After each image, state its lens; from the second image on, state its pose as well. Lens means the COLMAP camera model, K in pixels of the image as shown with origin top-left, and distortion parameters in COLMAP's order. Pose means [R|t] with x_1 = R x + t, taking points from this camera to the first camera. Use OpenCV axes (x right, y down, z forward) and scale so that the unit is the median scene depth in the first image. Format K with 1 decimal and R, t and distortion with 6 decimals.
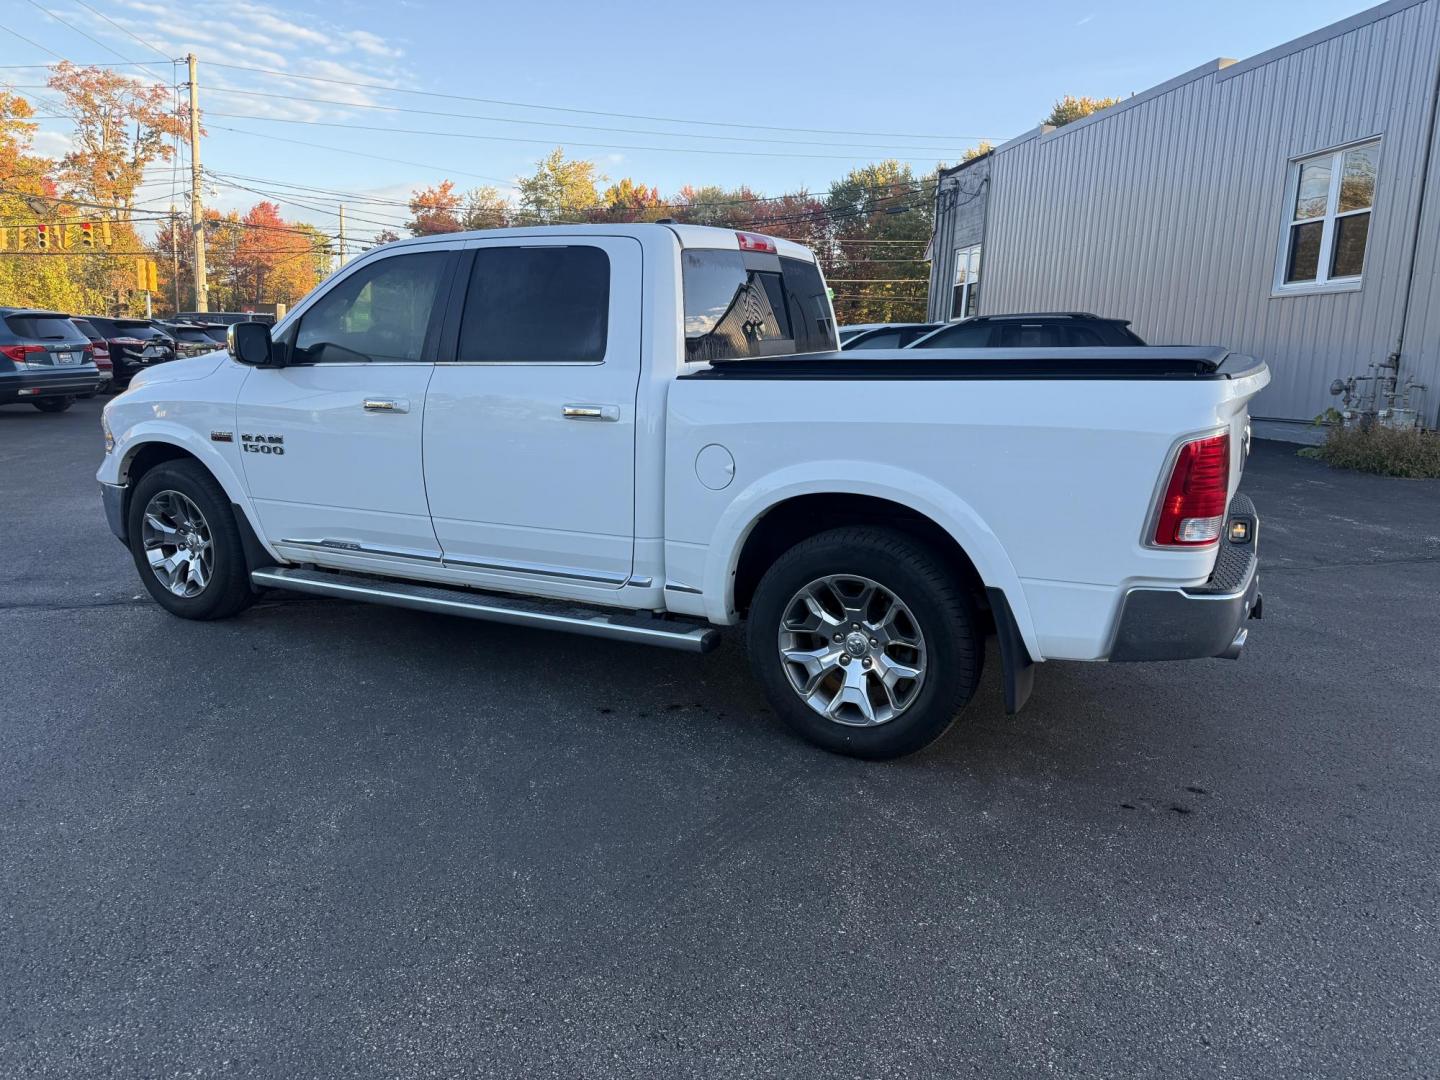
lens RADIAL K [[1024.5, 0, 736.8], [0, 1024.5, 540.7], [0, 0, 1]] dist [0.056731, -0.062398]
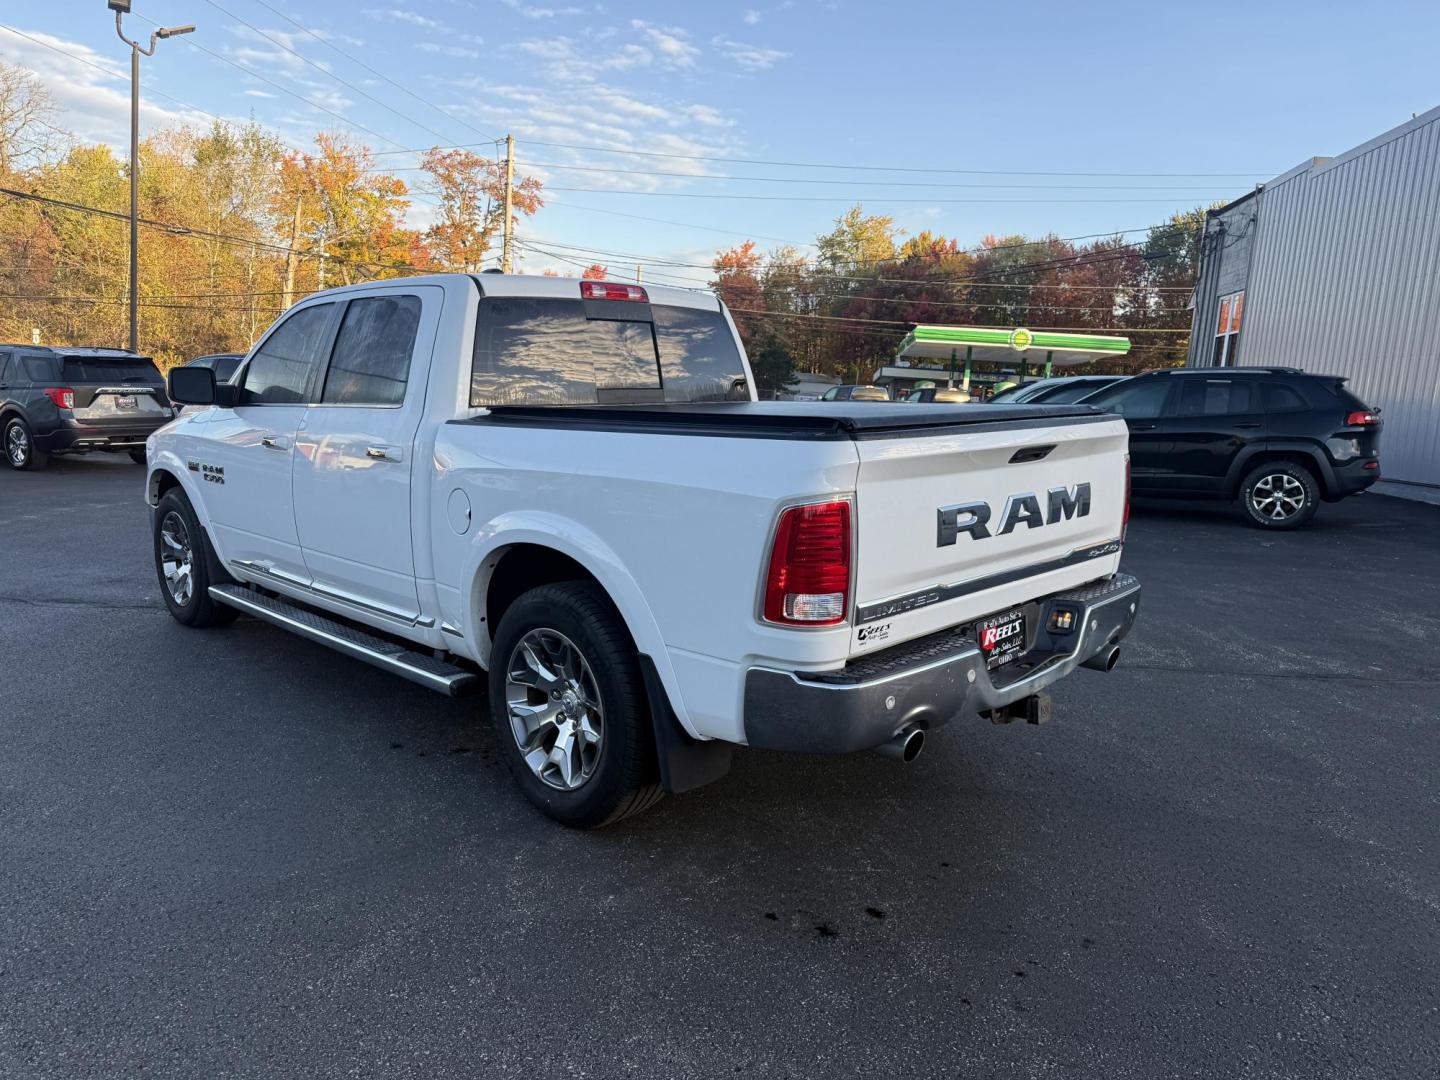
lens RADIAL K [[1032.8, 0, 725.2], [0, 1032.8, 543.4], [0, 0, 1]] dist [0.064397, -0.078066]
pose [[0.952489, 0.060083, -0.298587, 0.158347], [-0.074259, 0.996576, -0.036351, -0.006895], [0.295381, 0.056797, 0.953690, 0.032876]]
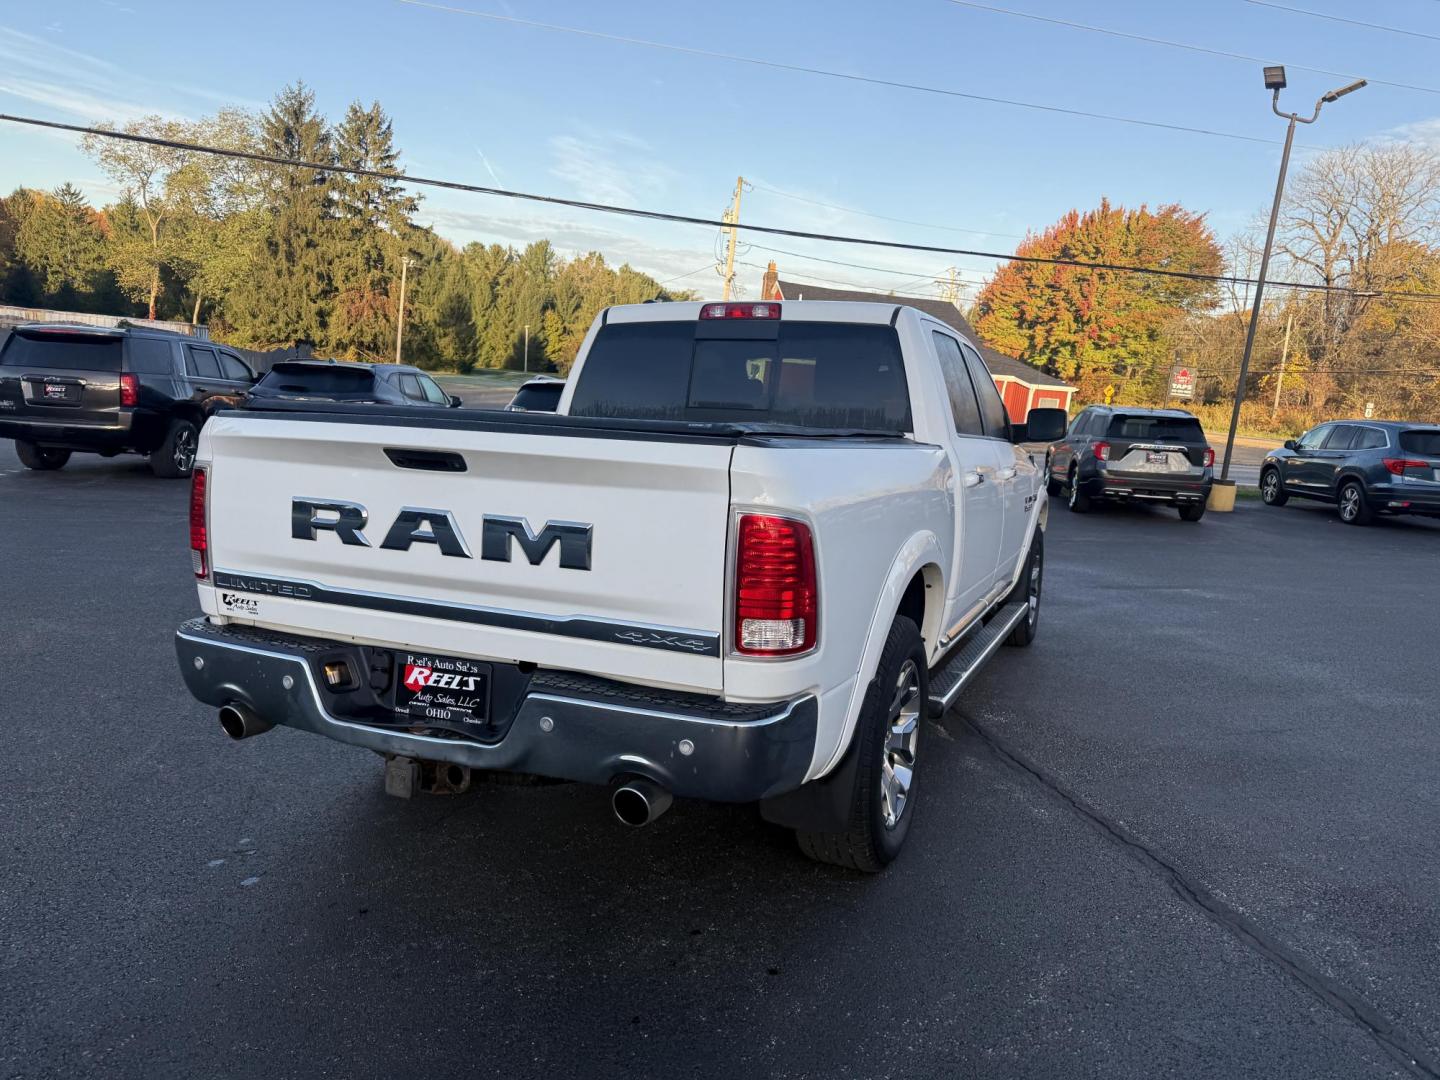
lens RADIAL K [[1032.8, 0, 725.2], [0, 1032.8, 543.4], [0, 0, 1]] dist [0.064397, -0.078066]
pose [[0.063276, 0.134245, -0.988926, 0.338479], [-0.257204, 0.959632, 0.113812, -0.059431], [0.964283, 0.247154, 0.095250, 0.302724]]
